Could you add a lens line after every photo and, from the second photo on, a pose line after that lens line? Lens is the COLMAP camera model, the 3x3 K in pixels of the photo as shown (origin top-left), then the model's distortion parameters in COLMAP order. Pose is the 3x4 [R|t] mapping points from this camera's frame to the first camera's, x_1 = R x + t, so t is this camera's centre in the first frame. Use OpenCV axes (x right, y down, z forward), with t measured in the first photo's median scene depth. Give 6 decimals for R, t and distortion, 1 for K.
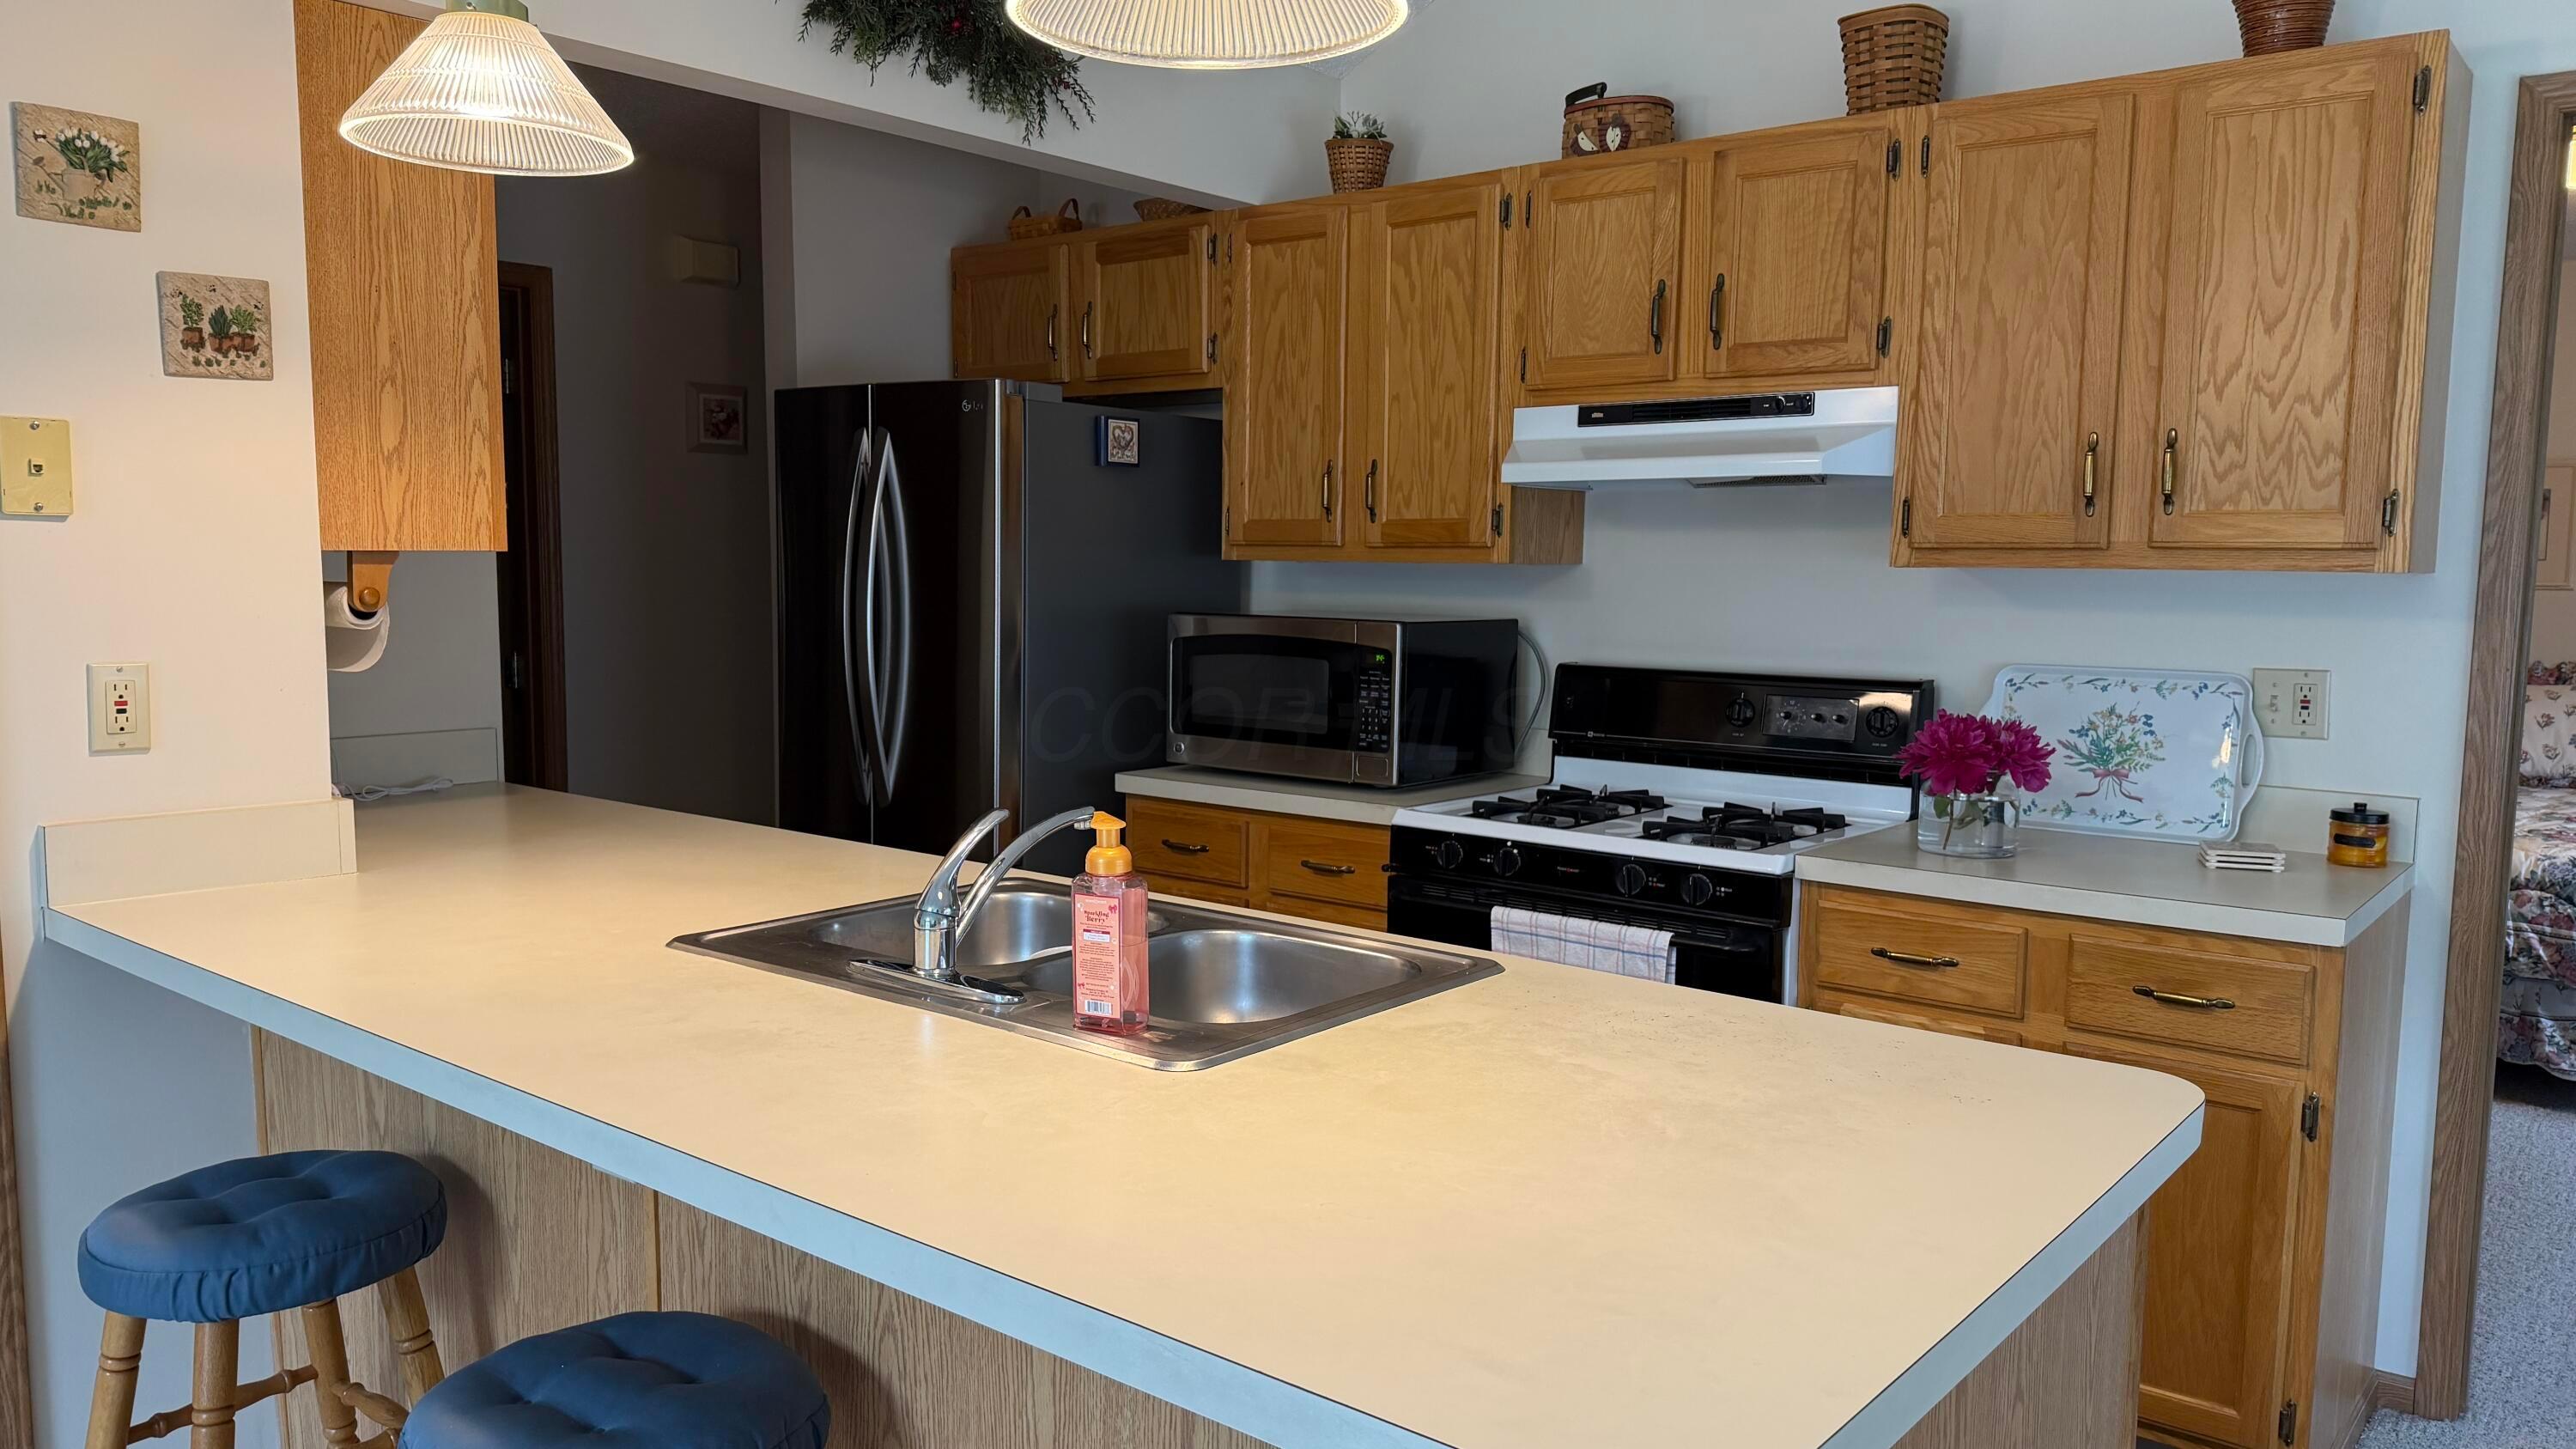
lens RADIAL K [[1823.3, 0, 1241.7], [0, 1823.3, 770.1], [0, 0, 1]] dist [0.004319, -0.020660]
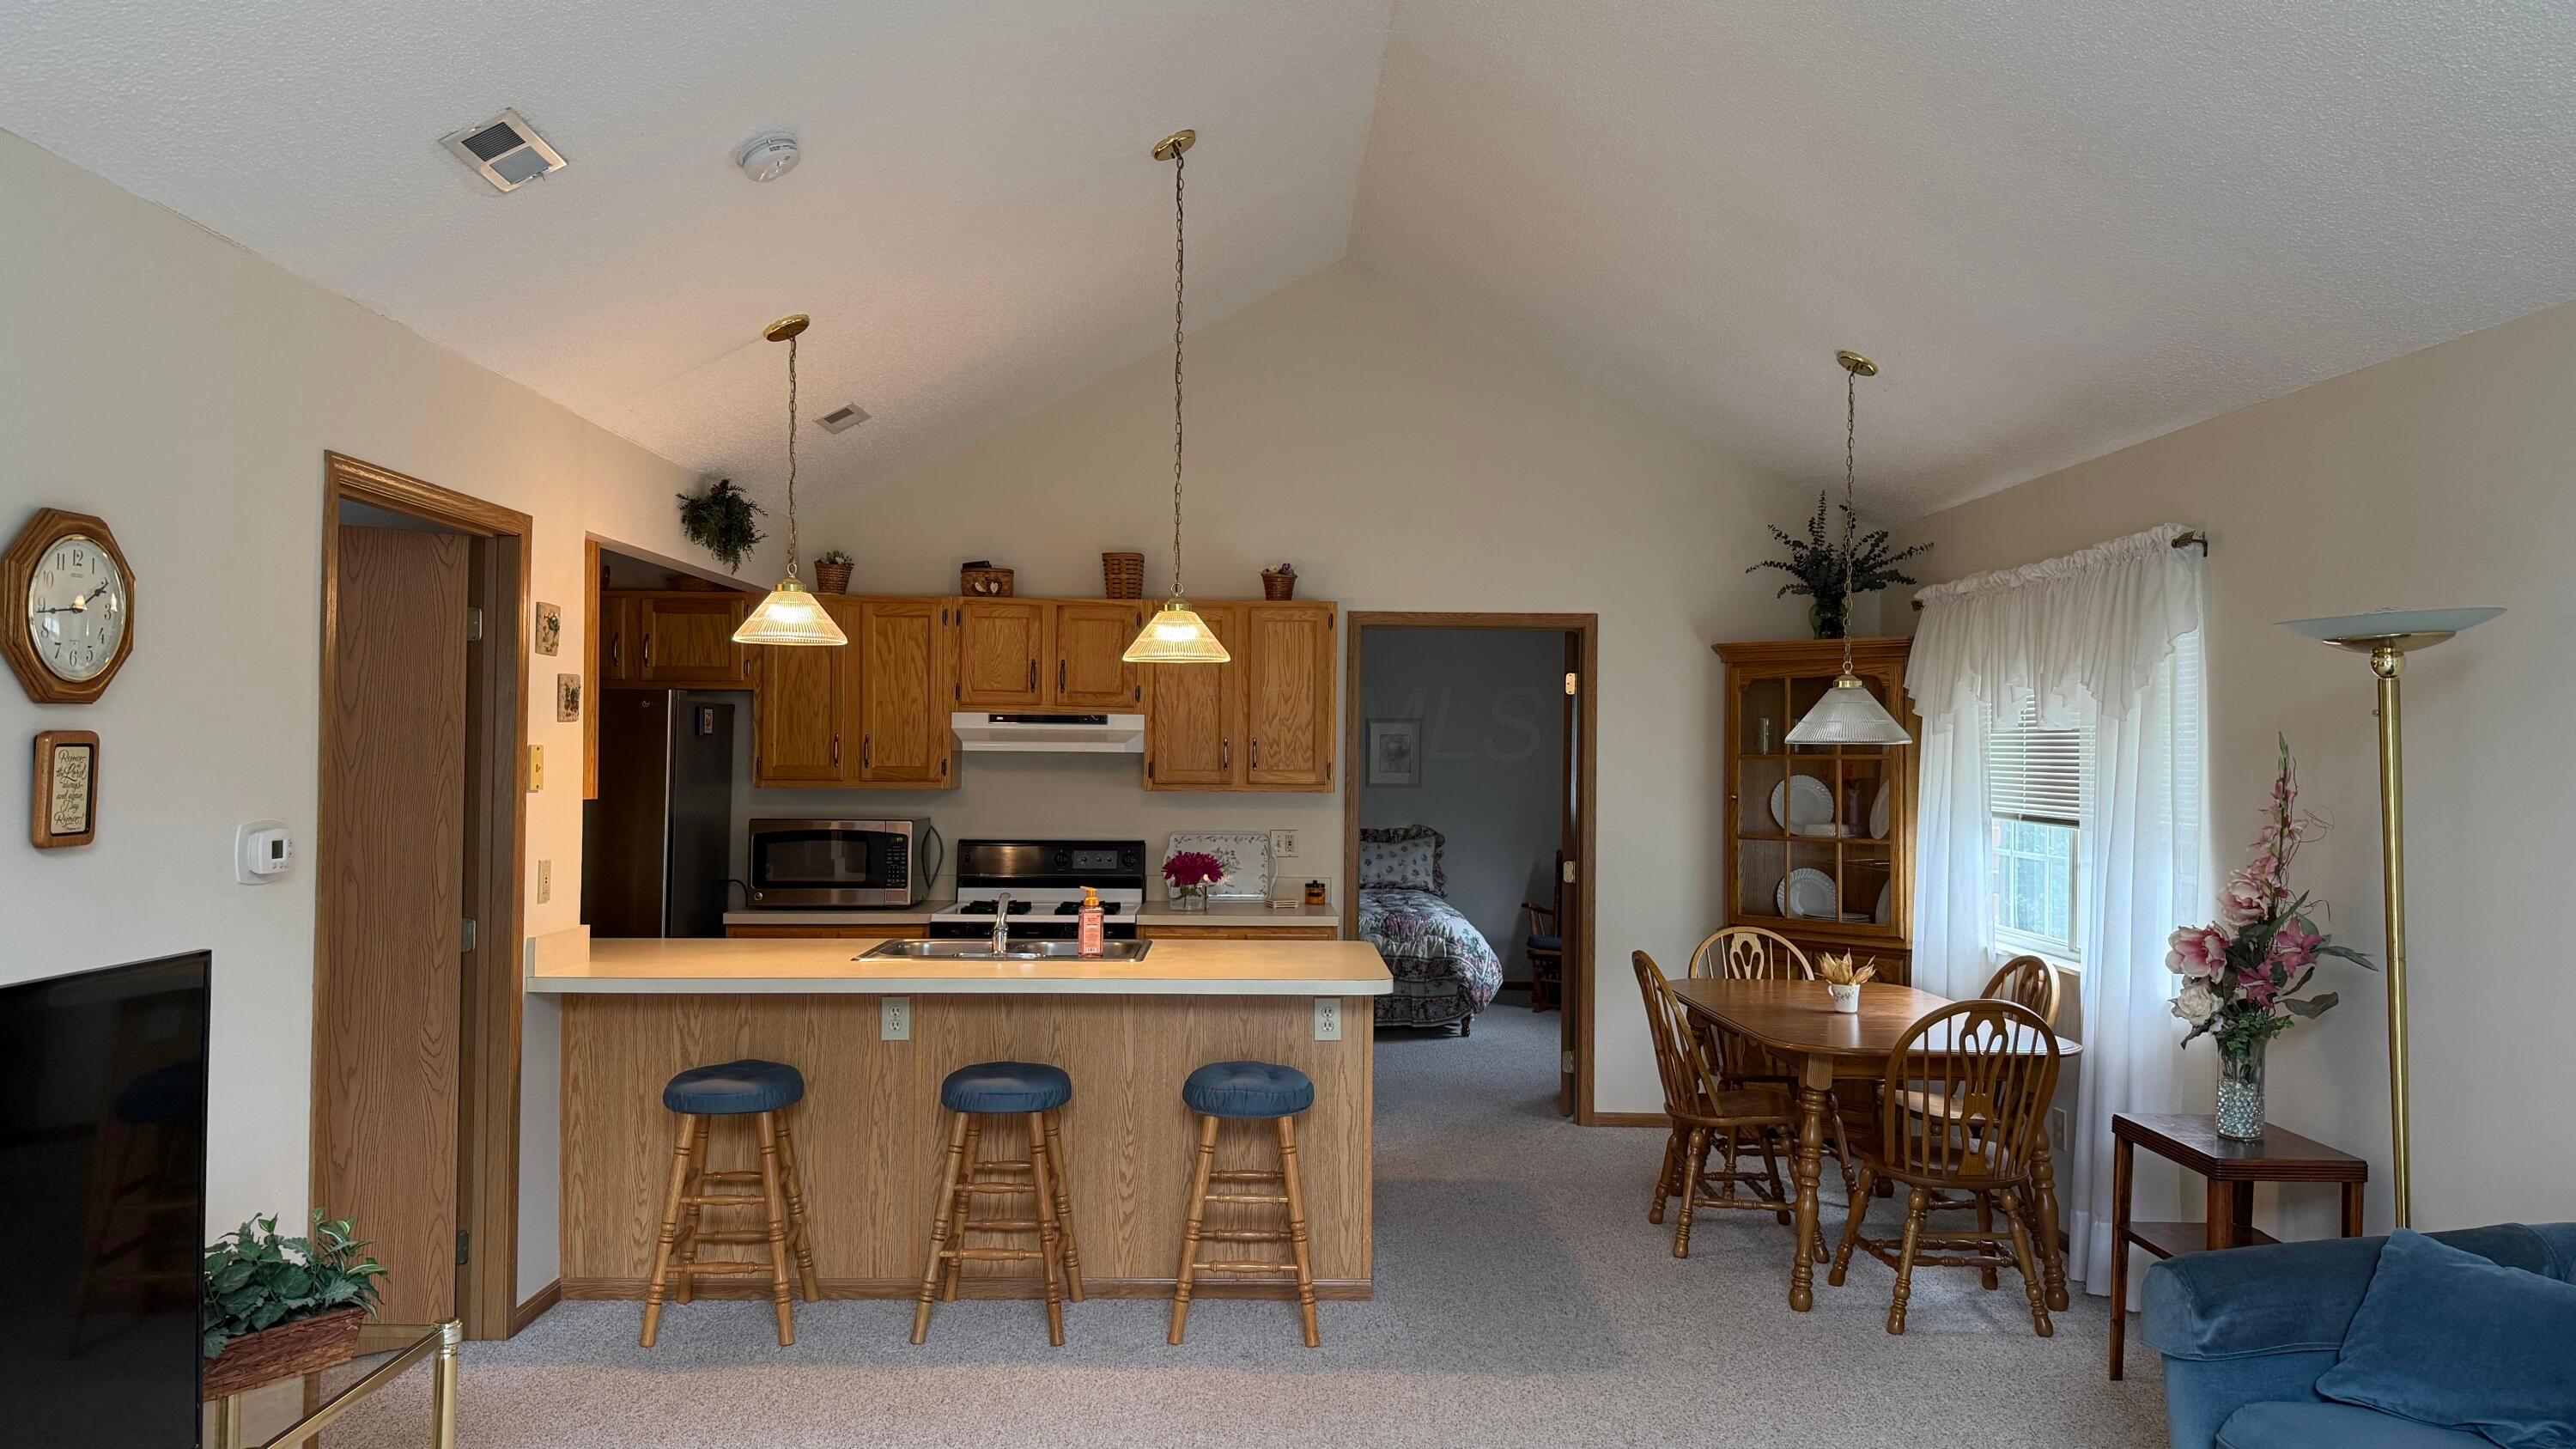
lens RADIAL K [[1823.3, 0, 1287.3], [0, 1823.3, 726.7], [0, 0, 1]] dist [0.004319, -0.020660]
pose [[0.756224, 0.004875, 0.654295, -0.993110], [0.072825, 0.993132, -0.091570, 0.031783], [-0.650248, 0.116897, 0.750675, -0.841394]]
